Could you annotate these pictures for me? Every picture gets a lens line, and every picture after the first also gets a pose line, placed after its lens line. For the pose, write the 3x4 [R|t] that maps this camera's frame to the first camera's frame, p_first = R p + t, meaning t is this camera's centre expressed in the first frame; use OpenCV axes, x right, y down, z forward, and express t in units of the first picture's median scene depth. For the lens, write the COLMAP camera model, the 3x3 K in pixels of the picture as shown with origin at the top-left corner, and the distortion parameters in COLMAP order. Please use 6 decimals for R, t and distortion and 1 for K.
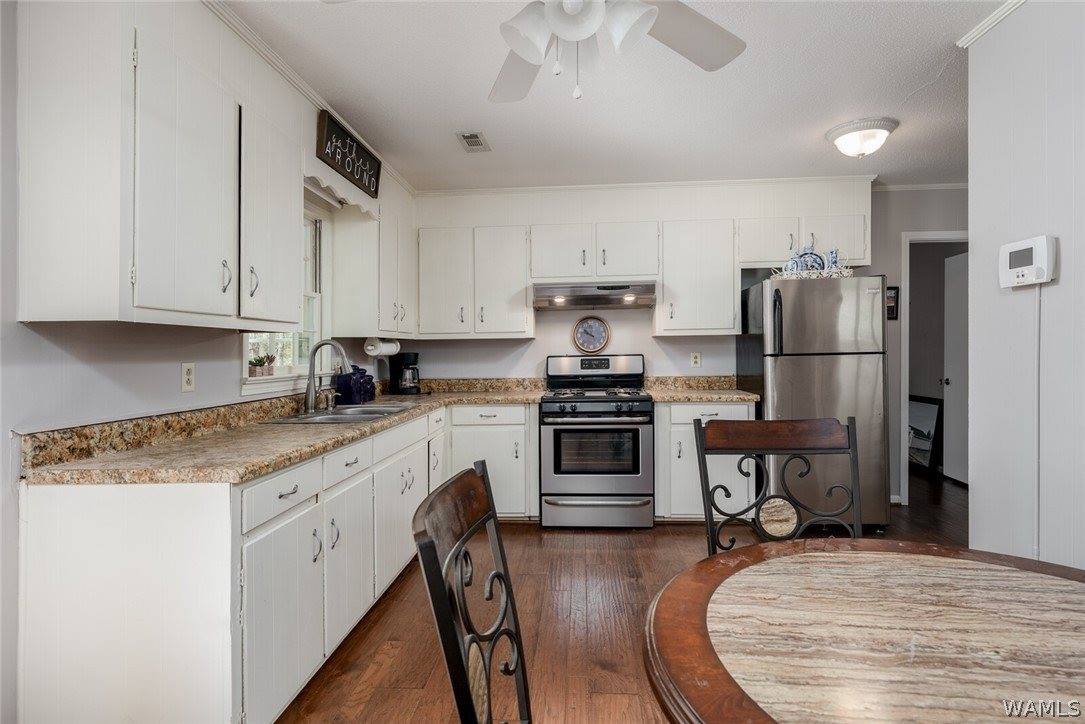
lens RADIAL K [[561.5, 0, 538.4], [0, 561.5, 344.1], [0, 0, 1]] dist [0.038436, -0.000665]
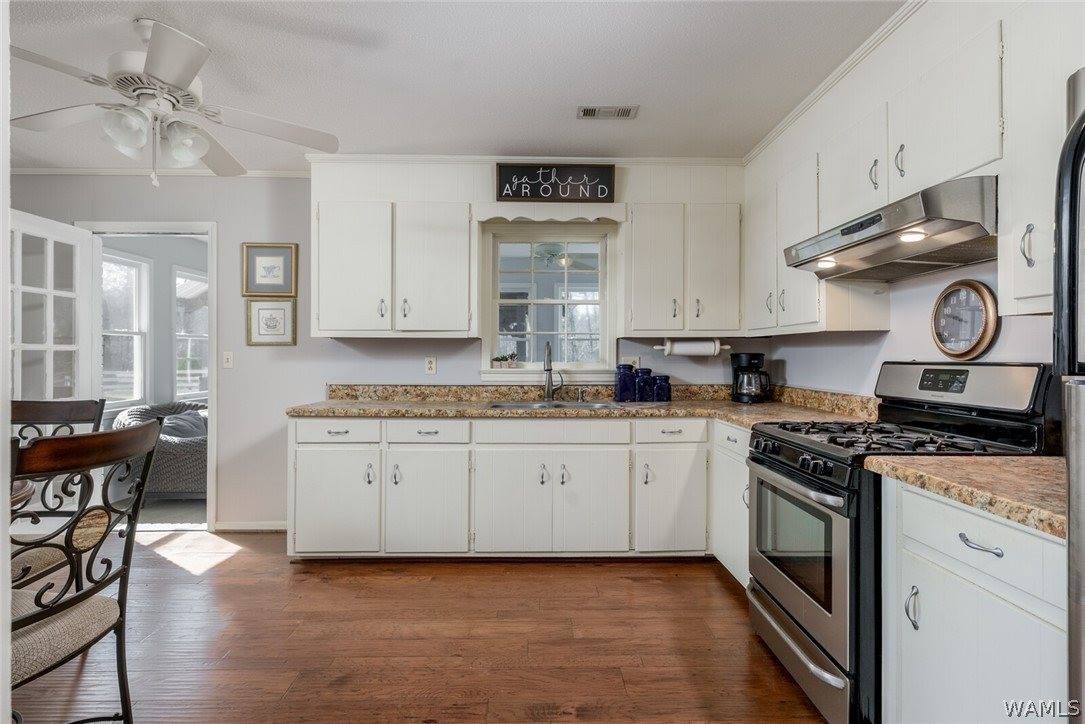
lens RADIAL K [[524.0, 0, 565.0], [0, 524.0, 358.3], [0, 0, 1]] dist [-0.000413, -0.000168]
pose [[0.115984, 0.019685, -0.993056, 0.928479], [0.010354, 0.999725, 0.021026, 0.006524], [0.993197, -0.012721, 0.115748, 1.143037]]
